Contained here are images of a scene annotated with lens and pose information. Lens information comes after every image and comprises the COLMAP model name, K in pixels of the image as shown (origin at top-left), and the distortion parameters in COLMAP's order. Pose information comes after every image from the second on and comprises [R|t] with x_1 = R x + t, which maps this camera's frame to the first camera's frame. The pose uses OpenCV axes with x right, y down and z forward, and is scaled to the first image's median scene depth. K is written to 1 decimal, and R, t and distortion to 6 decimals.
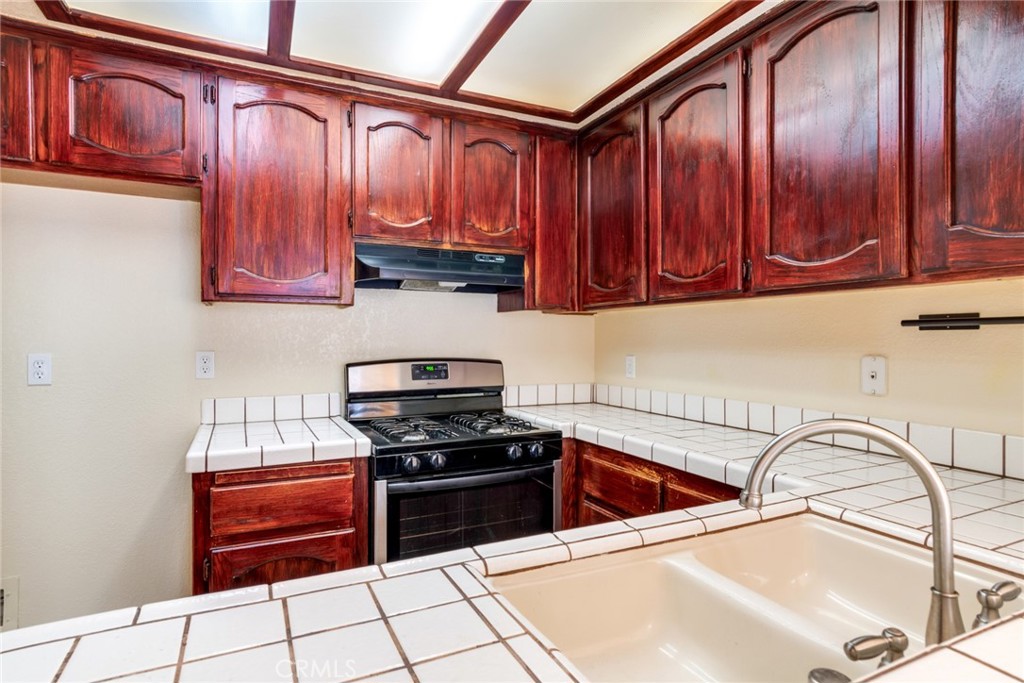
lens RADIAL K [[547.2, 0, 511.5], [0, 547.2, 336.7], [0, 0, 1]] dist [0.007391, 0.000675]
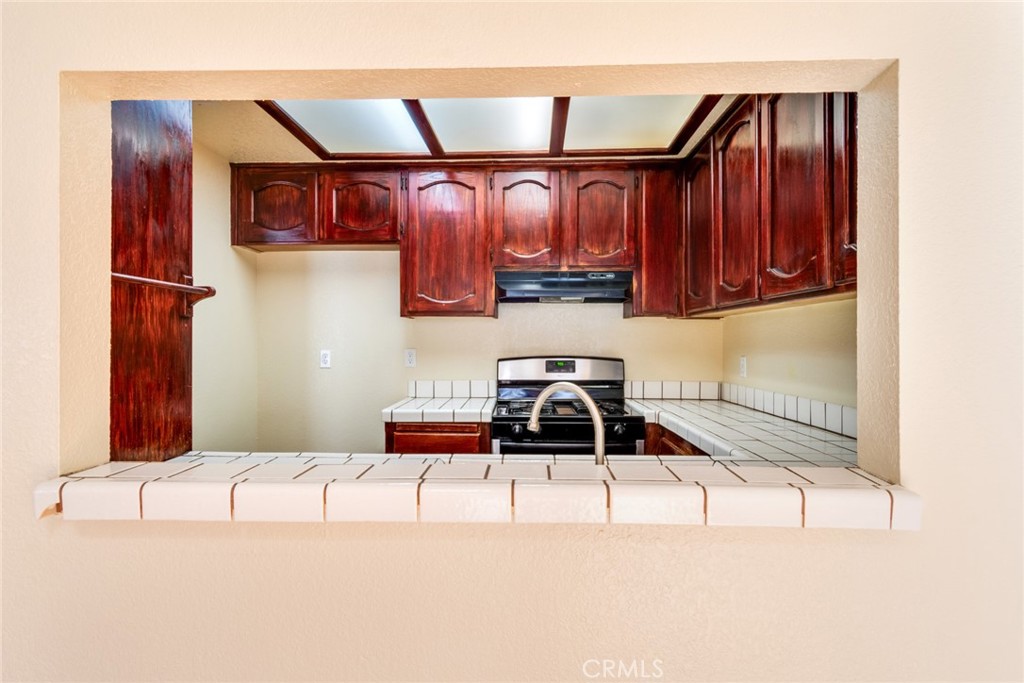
lens RADIAL K [[547.2, 0, 514.2], [0, 547.2, 340.7], [0, 0, 1]] dist [0.007391, 0.000675]
pose [[0.885522, 0.000067, -0.464598, 0.405827], [0.001048, 0.999997, 0.002142, 0.001072], [0.464597, -0.002383, 0.885519, -0.211883]]
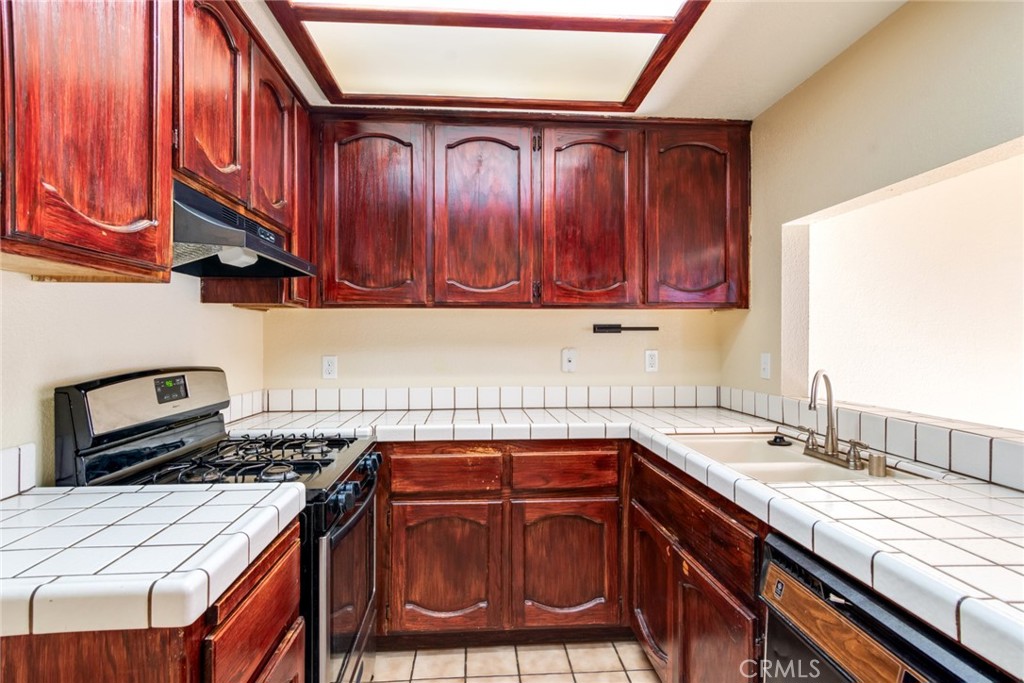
lens RADIAL K [[547.2, 0, 515.9], [0, 547.2, 340.4], [0, 0, 1]] dist [0.007391, 0.000675]
pose [[0.365059, -0.006506, 0.930962, -0.711159], [-0.003388, 0.999960, 0.008317, -0.001569], [-0.930978, -0.006191, 0.365022, 0.431525]]
